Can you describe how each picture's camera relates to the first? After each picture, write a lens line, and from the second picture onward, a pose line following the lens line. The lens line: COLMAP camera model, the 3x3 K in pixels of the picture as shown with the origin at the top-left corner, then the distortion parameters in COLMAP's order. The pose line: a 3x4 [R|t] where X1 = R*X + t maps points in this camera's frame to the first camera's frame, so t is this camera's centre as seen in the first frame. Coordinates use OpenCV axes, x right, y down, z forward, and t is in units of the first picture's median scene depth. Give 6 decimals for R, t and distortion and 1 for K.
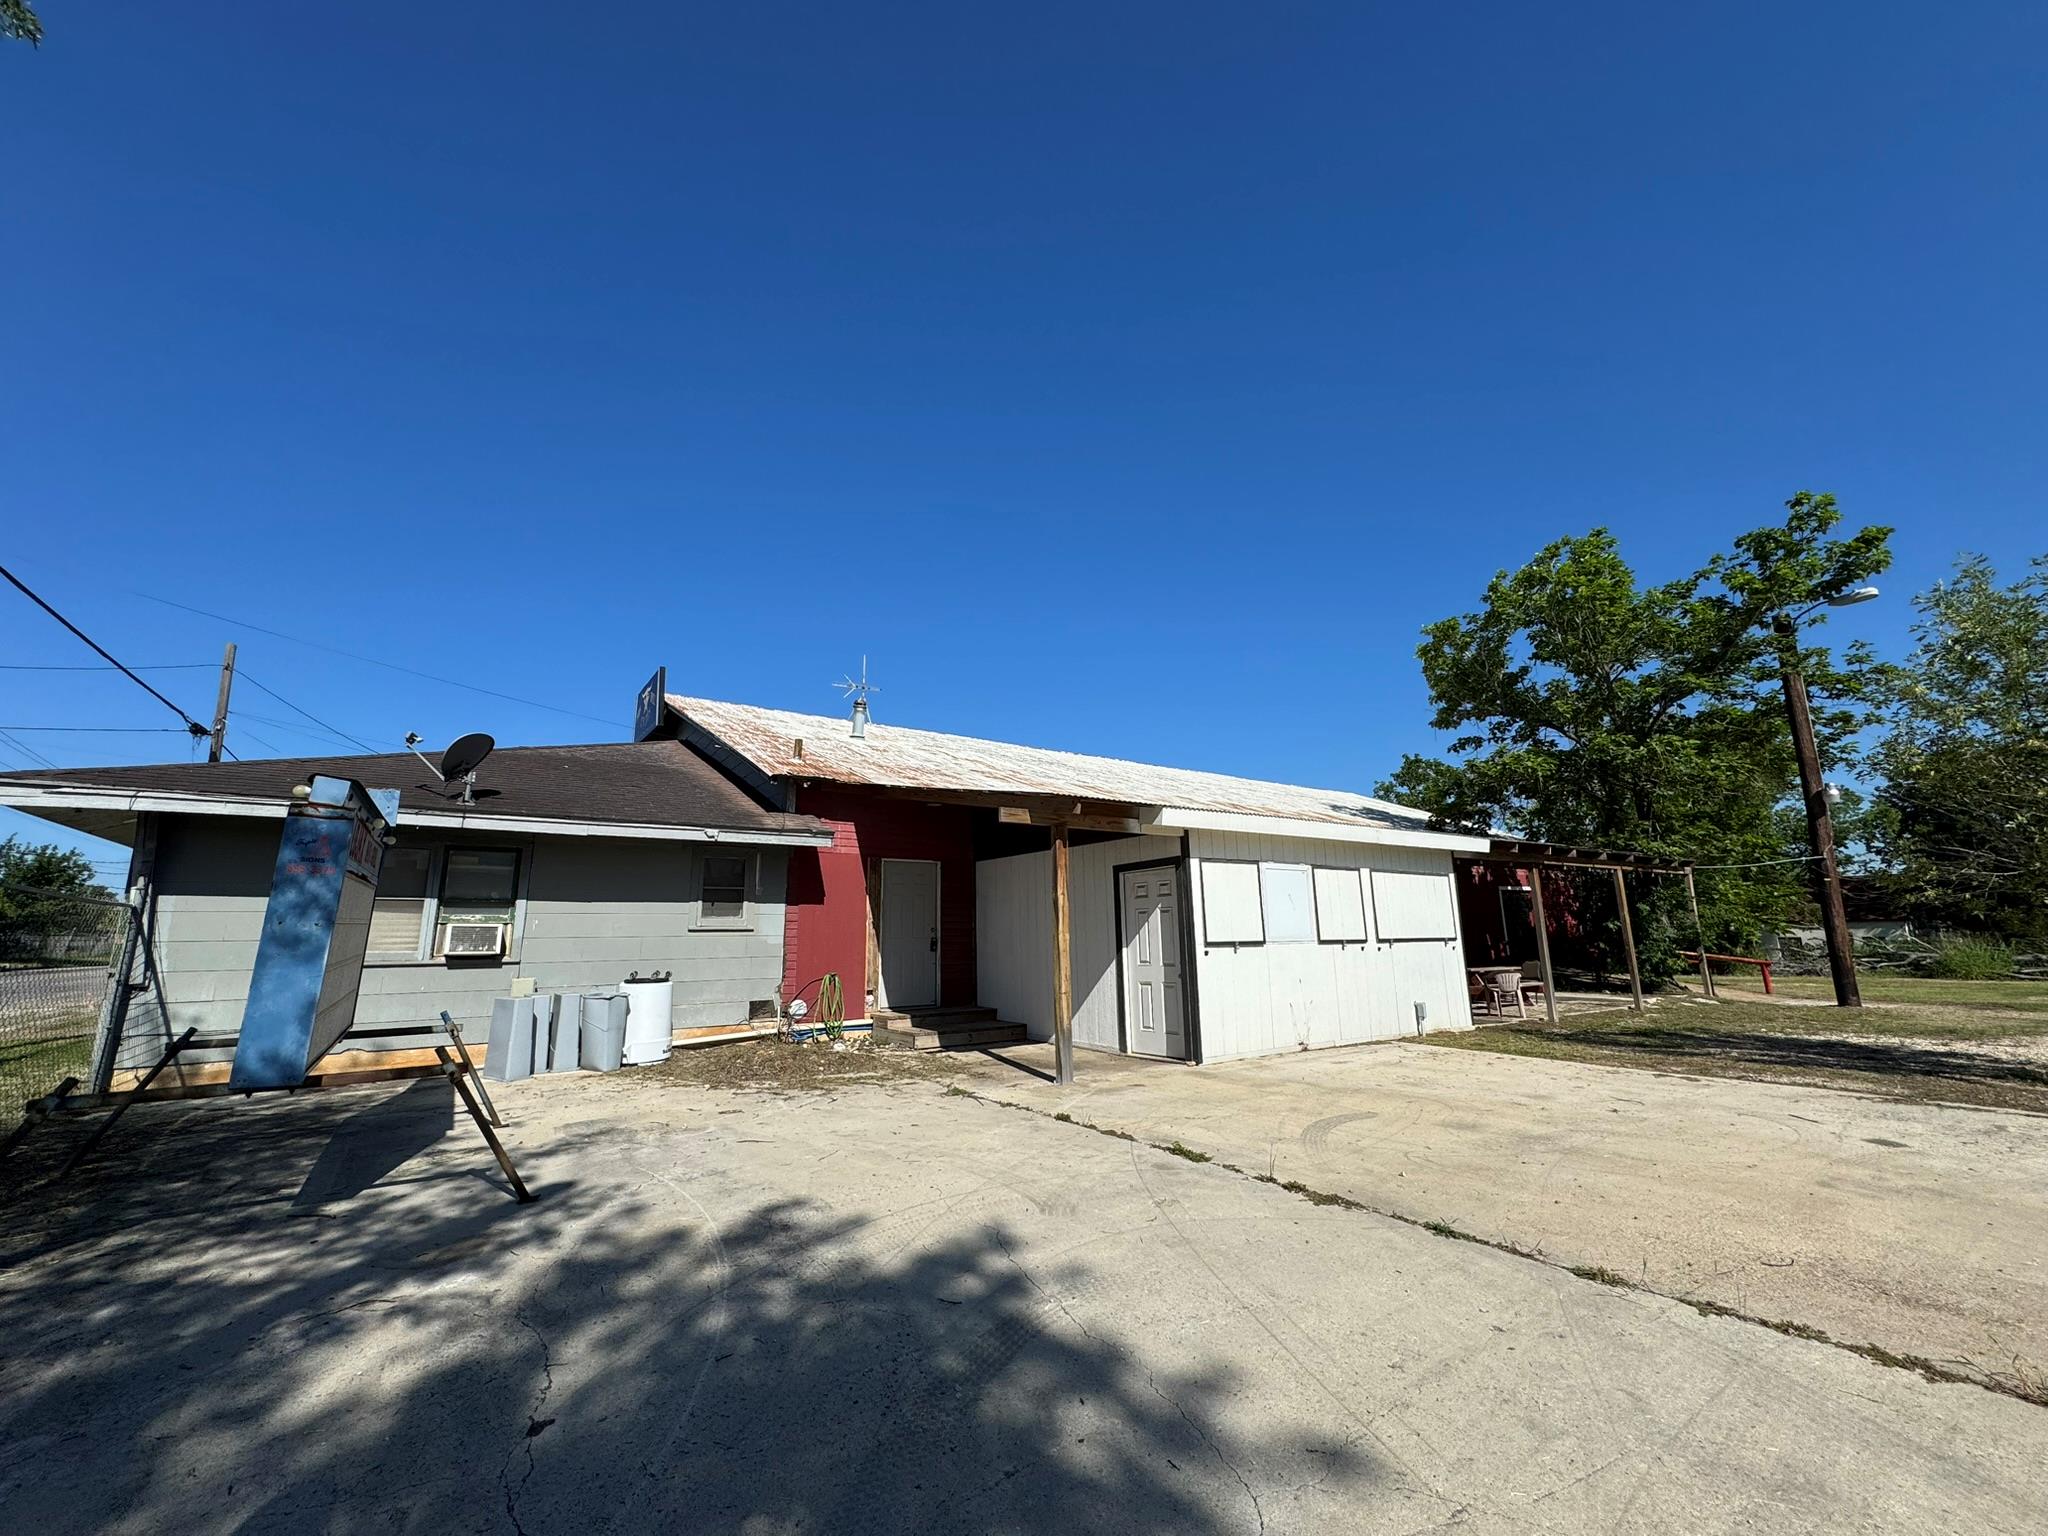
lens RADIAL K [[820.9, 0, 1023.2], [0, 820.9, 764.8], [0, 0, 1]] dist [-0.000813, 0.000323]
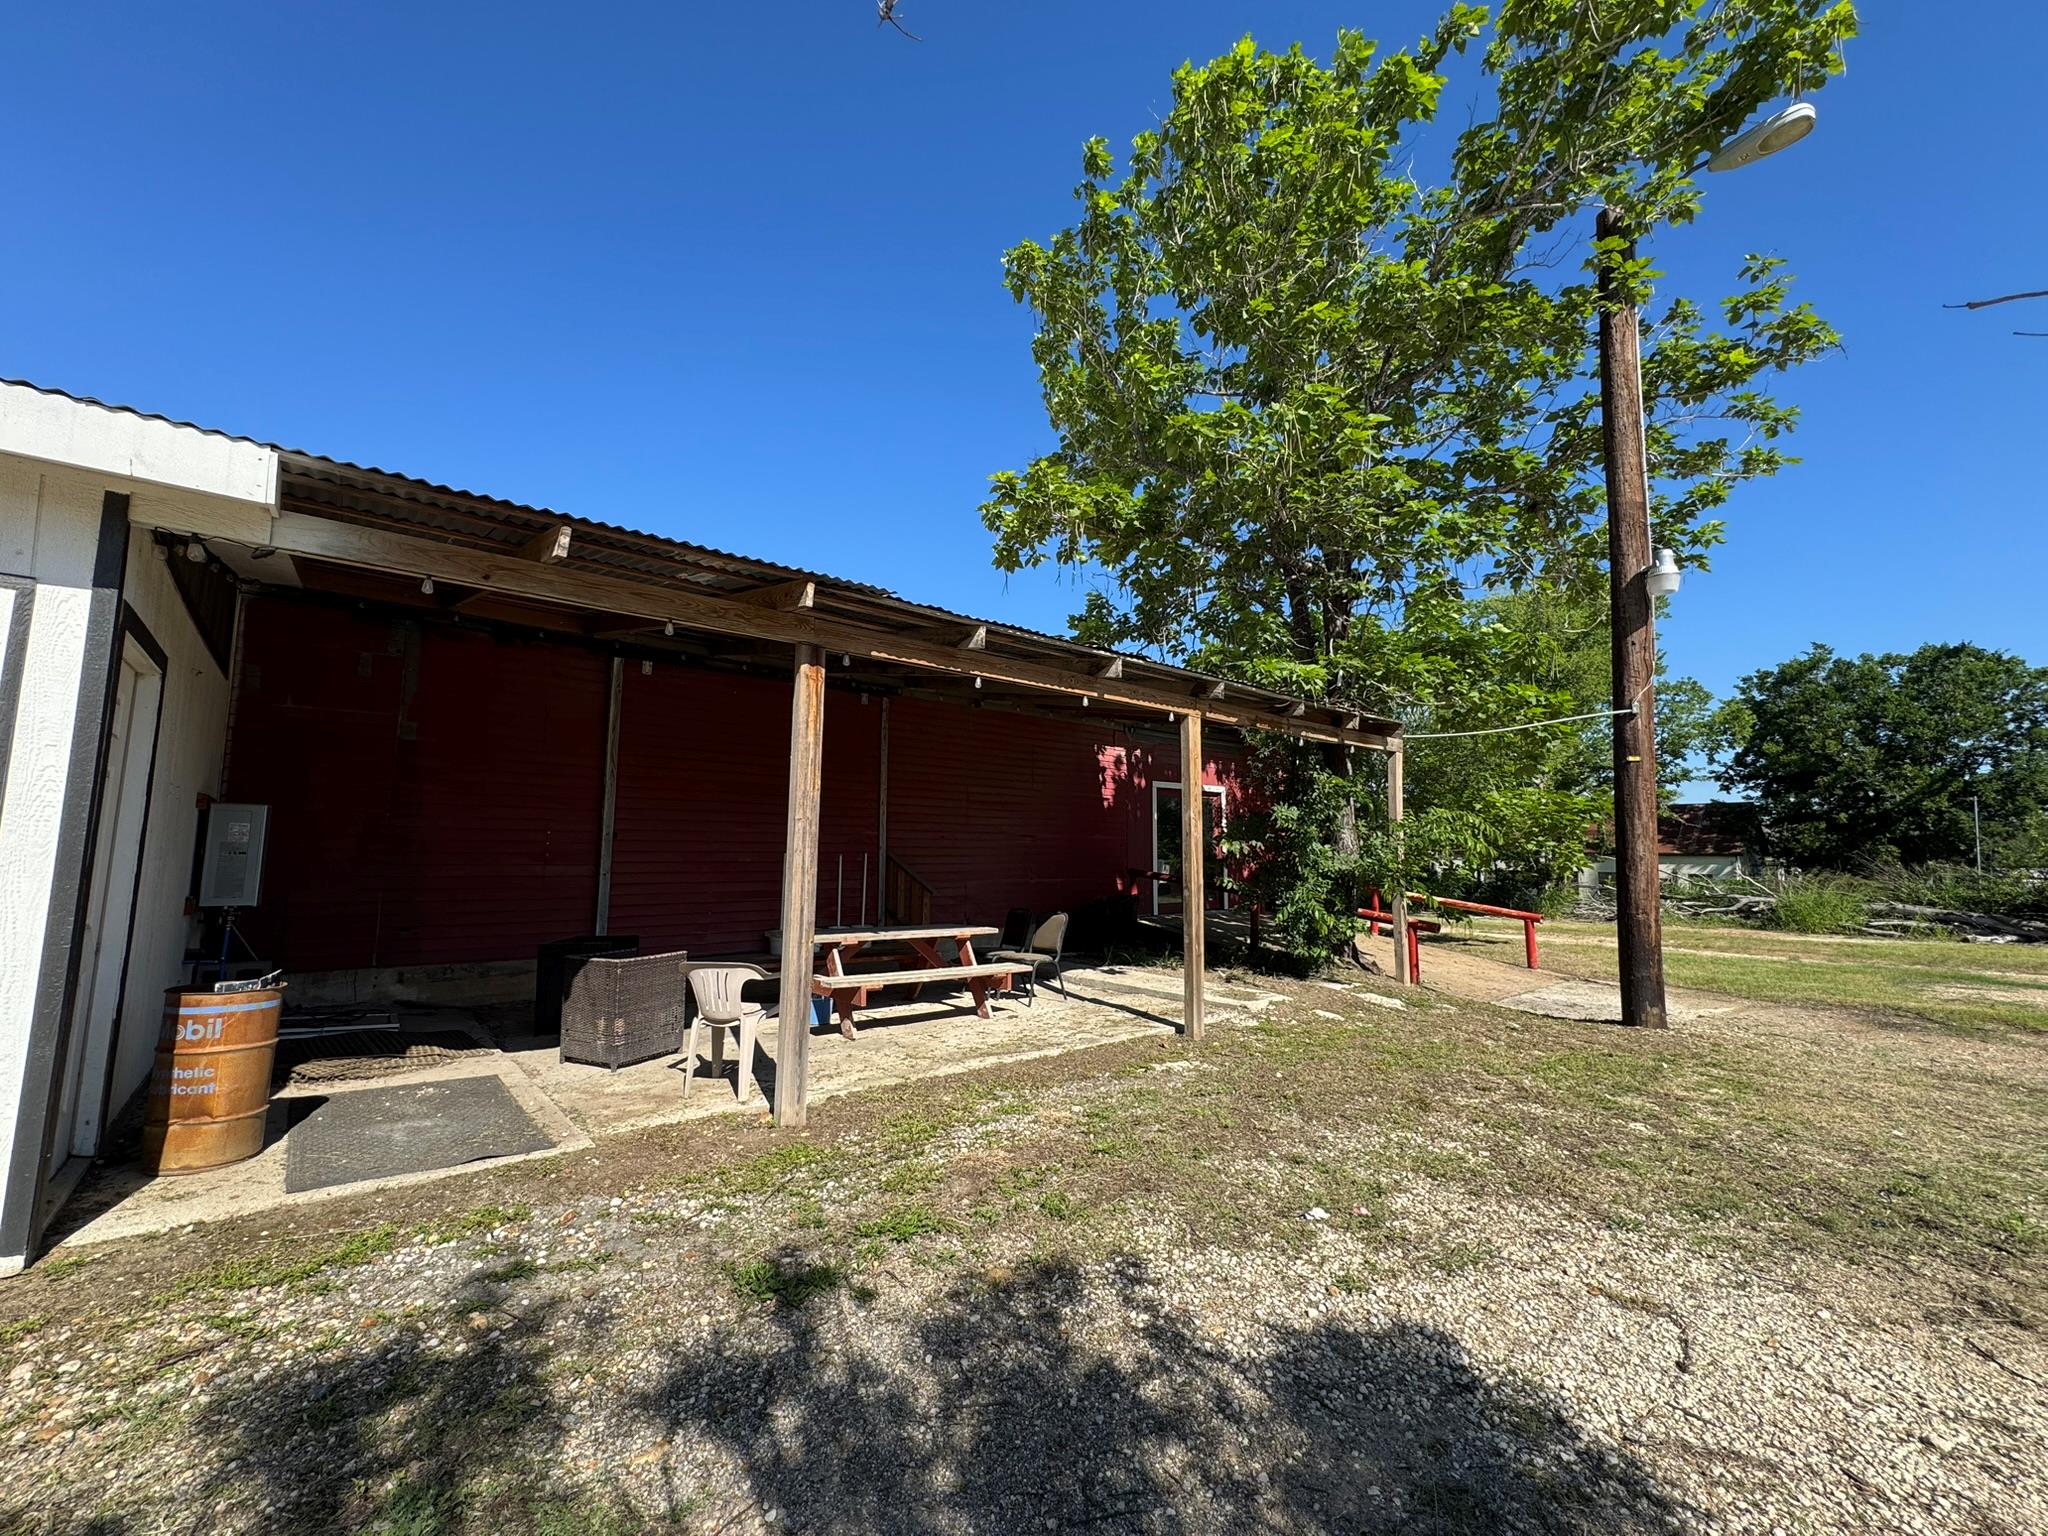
lens RADIAL K [[820.9, 0, 1023.2], [0, 820.9, 764.8], [0, 0, 1]] dist [-0.000813, 0.000323]
pose [[0.993928, 0.036225, 0.103901, 0.867120], [-0.046153, 0.994426, 0.094797, 0.170155], [-0.099888, -0.099016, 0.990060, 0.846181]]
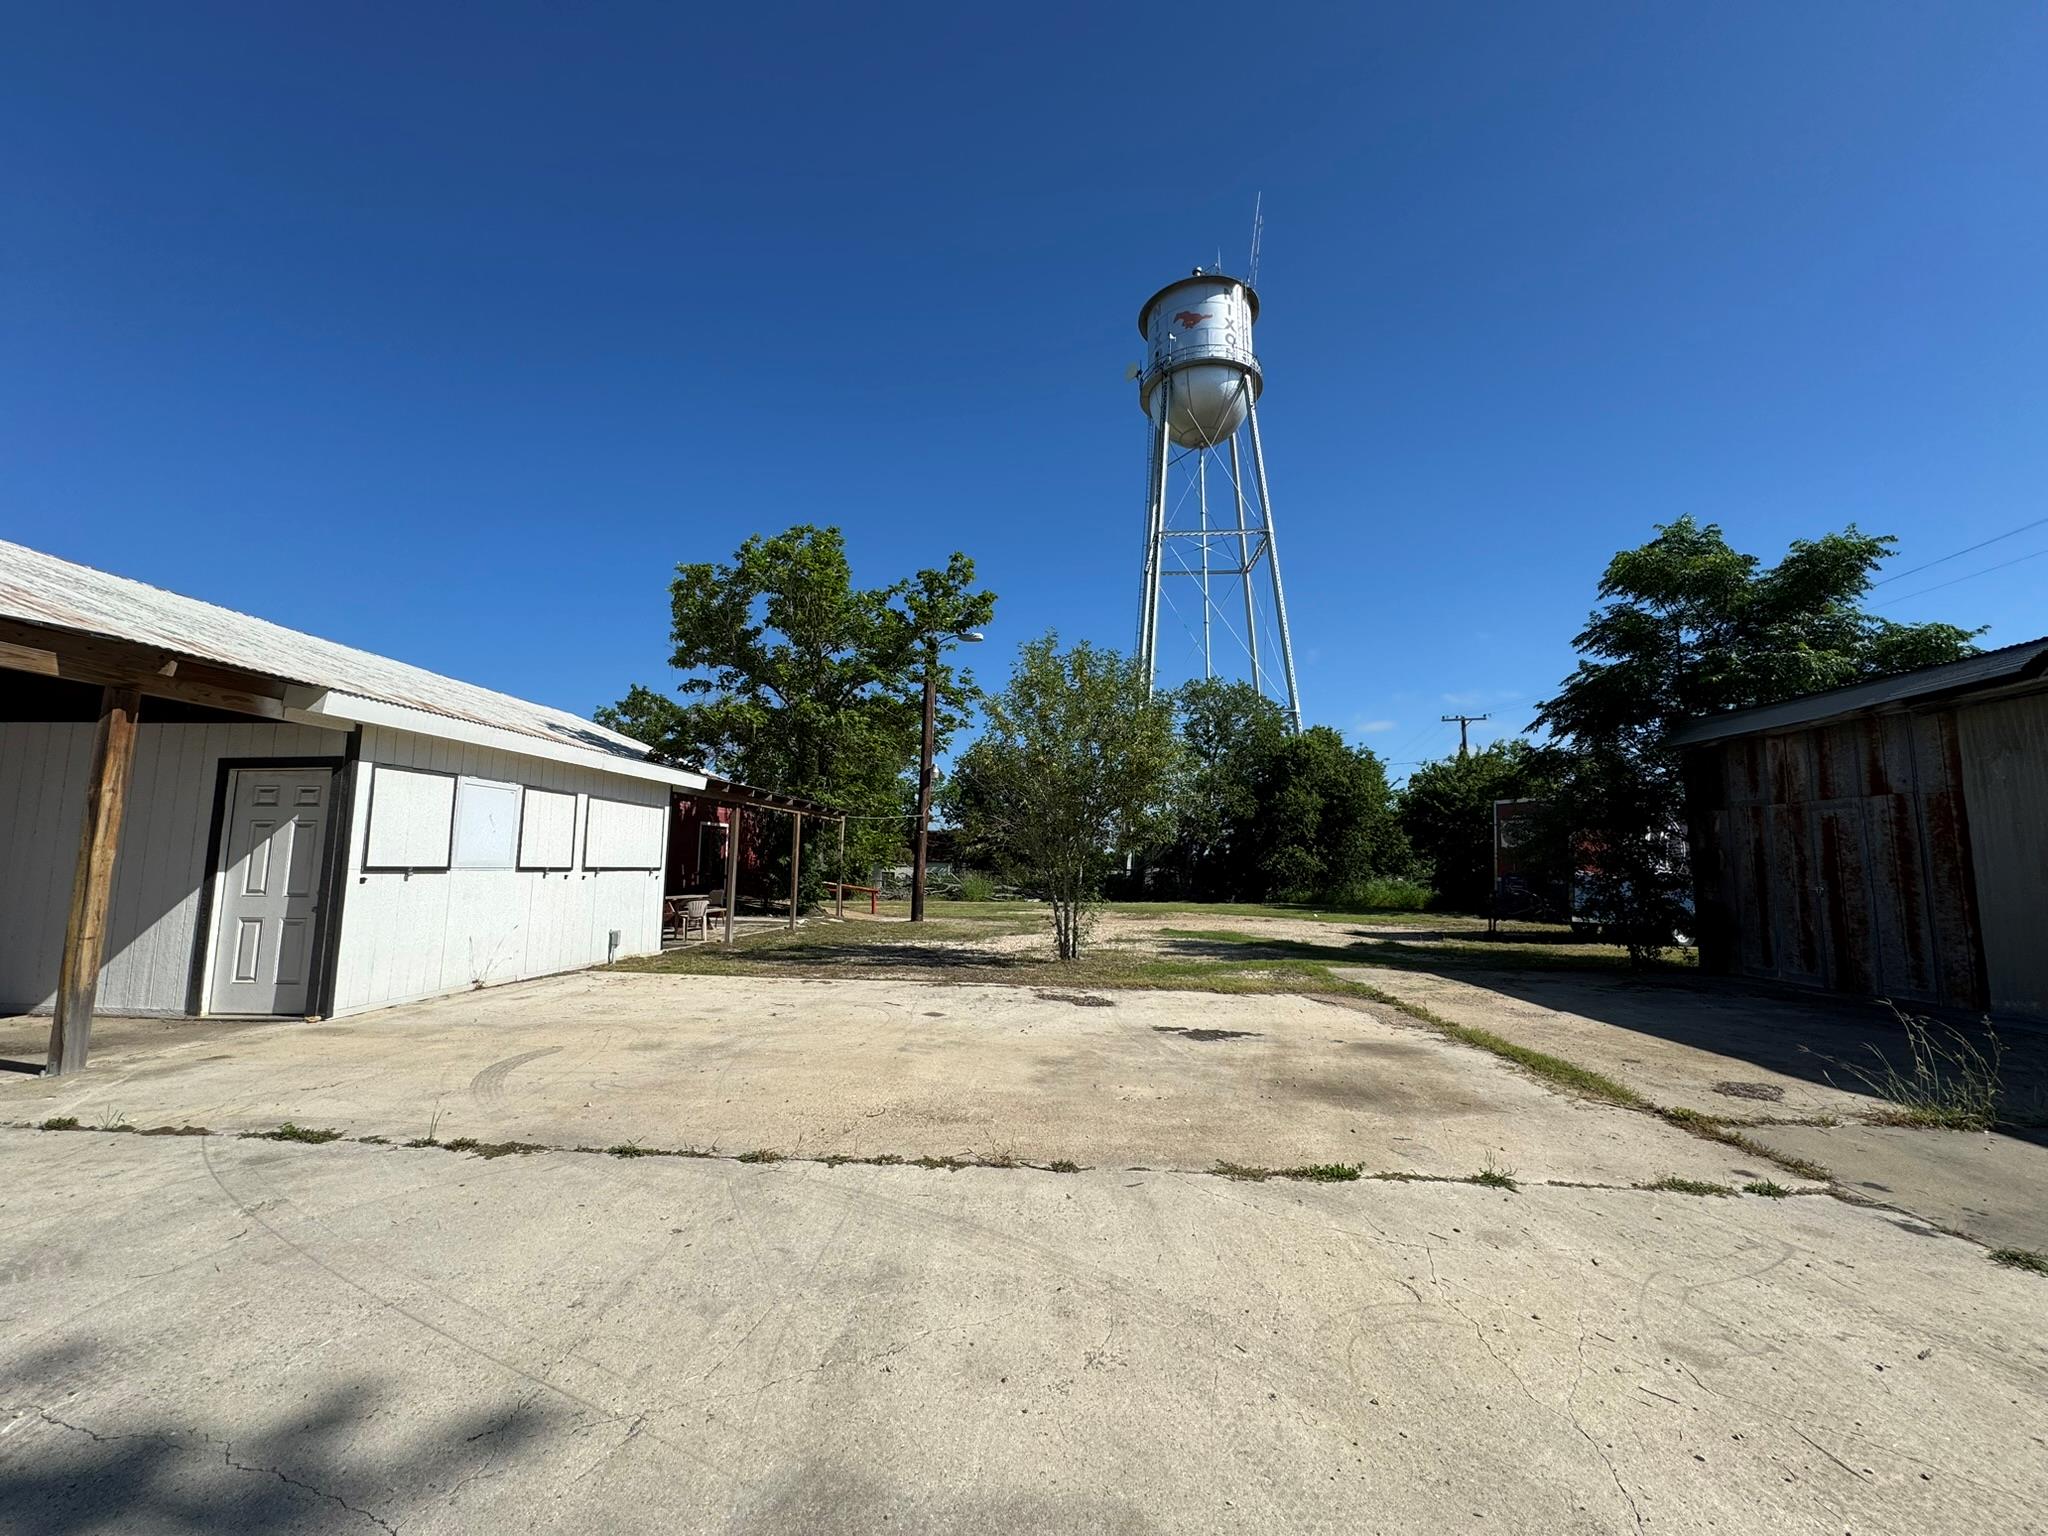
lens RADIAL K [[819.3, 0, 1022.6], [0, 819.3, 763.5], [0, 0, 1]] dist [0.000050, 0.000169]
pose [[0.616549, 0.119195, 0.778241, -0.012641], [-0.182706, 0.983150, -0.005833, 0.004549], [-0.765823, -0.138593, 0.627938, 0.021182]]
